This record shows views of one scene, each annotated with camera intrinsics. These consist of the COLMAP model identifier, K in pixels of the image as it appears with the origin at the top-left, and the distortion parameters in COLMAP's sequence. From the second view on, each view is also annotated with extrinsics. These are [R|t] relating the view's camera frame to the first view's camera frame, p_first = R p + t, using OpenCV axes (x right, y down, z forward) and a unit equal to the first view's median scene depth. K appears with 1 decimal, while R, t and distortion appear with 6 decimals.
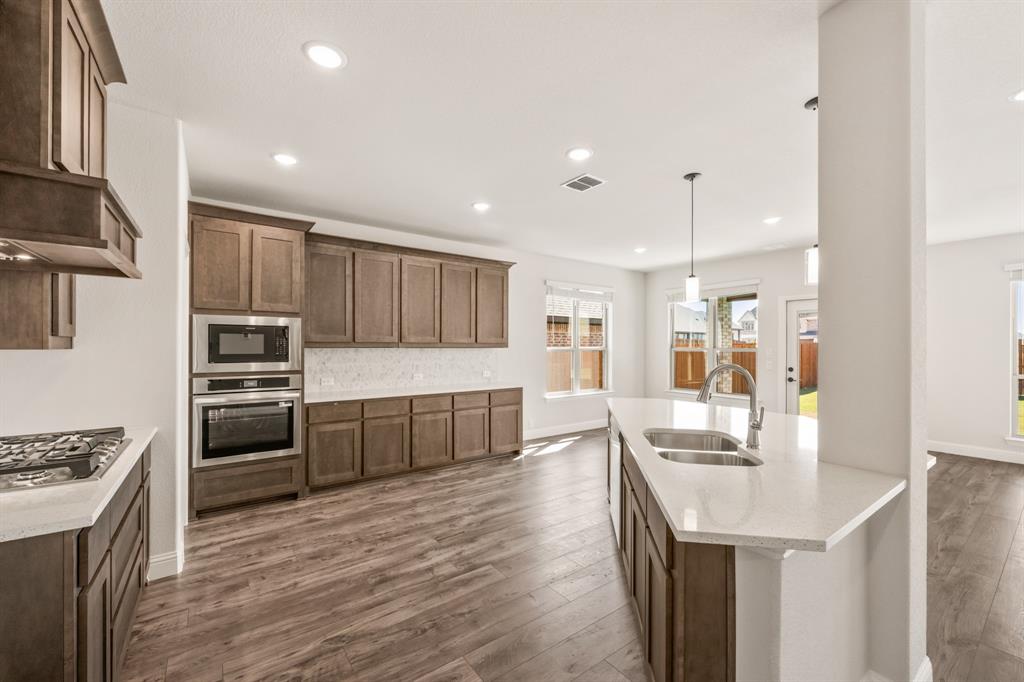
lens RADIAL K [[413.7, 0, 512.0], [0, 413.7, 344.0], [0, 0, 1]] dist [0.000750, -0.000099]
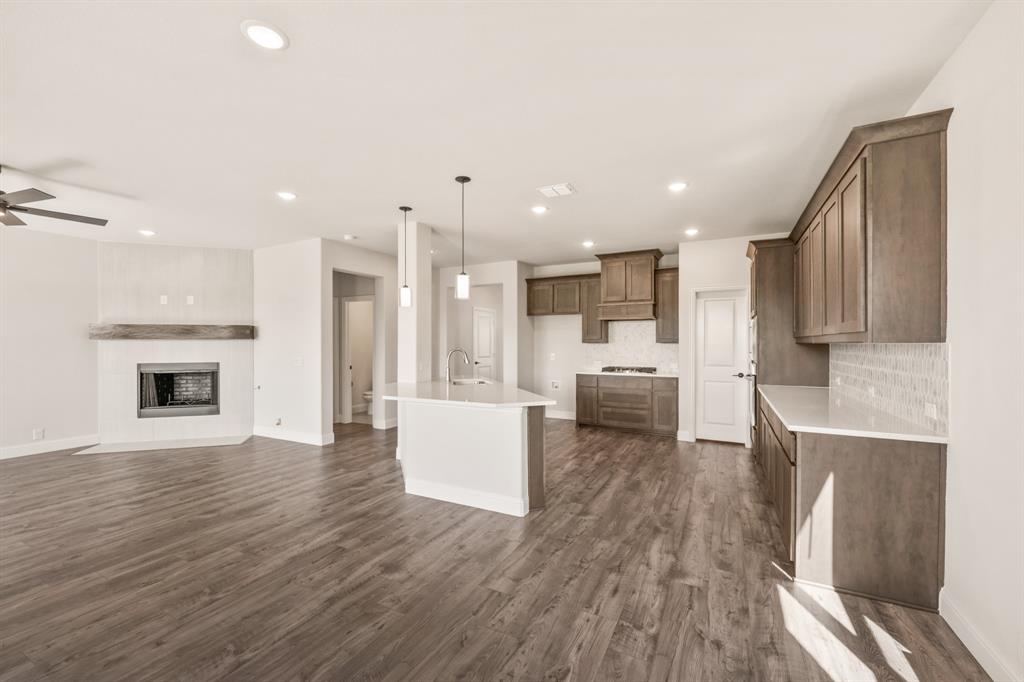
lens RADIAL K [[413.7, 0, 512.0], [0, 413.7, 344.0], [0, 0, 1]] dist [0.000750, -0.000099]
pose [[-0.896543, -0.000833, -0.442955, 0.748407], [0.001503, 0.999987, -0.004923, 0.019763], [0.442953, -0.005080, -0.896530, 1.901271]]
